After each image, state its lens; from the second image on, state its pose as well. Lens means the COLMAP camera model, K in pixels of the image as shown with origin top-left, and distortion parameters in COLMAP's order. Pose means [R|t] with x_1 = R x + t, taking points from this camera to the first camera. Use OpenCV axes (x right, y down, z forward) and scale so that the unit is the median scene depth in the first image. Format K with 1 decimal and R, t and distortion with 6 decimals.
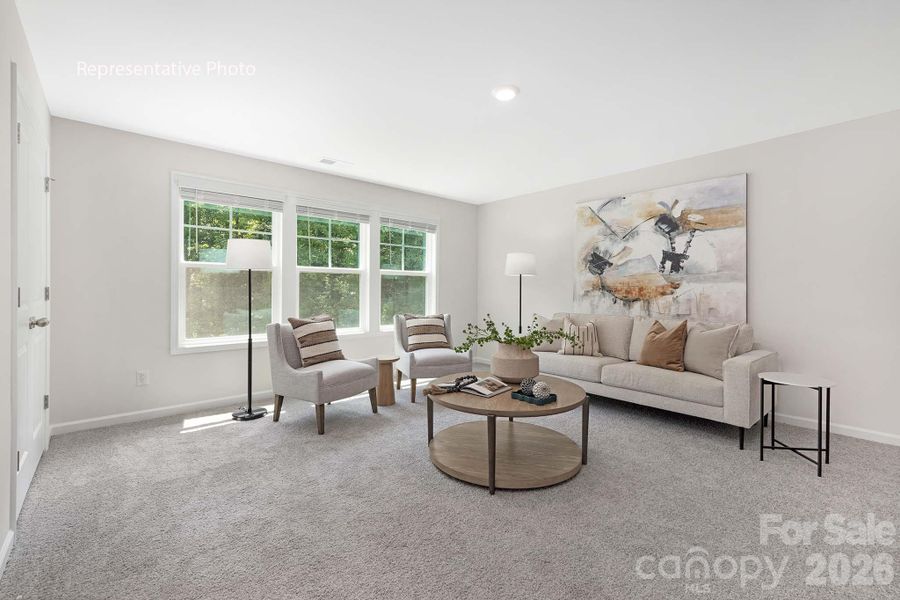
lens RADIAL K [[384.8, 0, 448.8], [0, 384.8, 288.7], [0, 0, 1]] dist [0.009142, 0.000351]
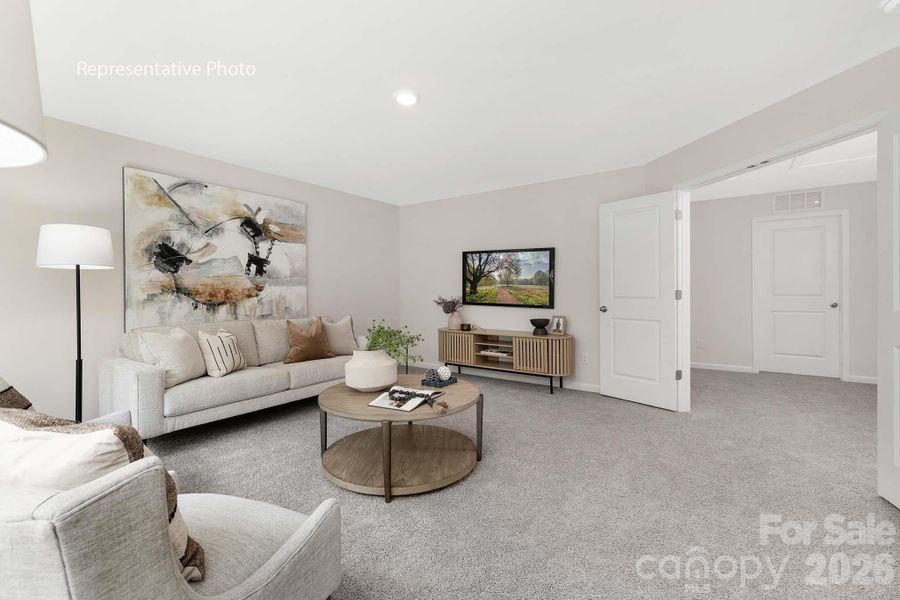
lens RADIAL K [[384.8, 0, 448.8], [0, 384.8, 288.7], [0, 0, 1]] dist [0.009142, 0.000351]
pose [[-0.210716, 0.005048, 0.977534, -0.534639], [0.000747, 0.999987, -0.005003, -0.000925], [-0.977547, -0.000324, -0.210717, 0.689754]]
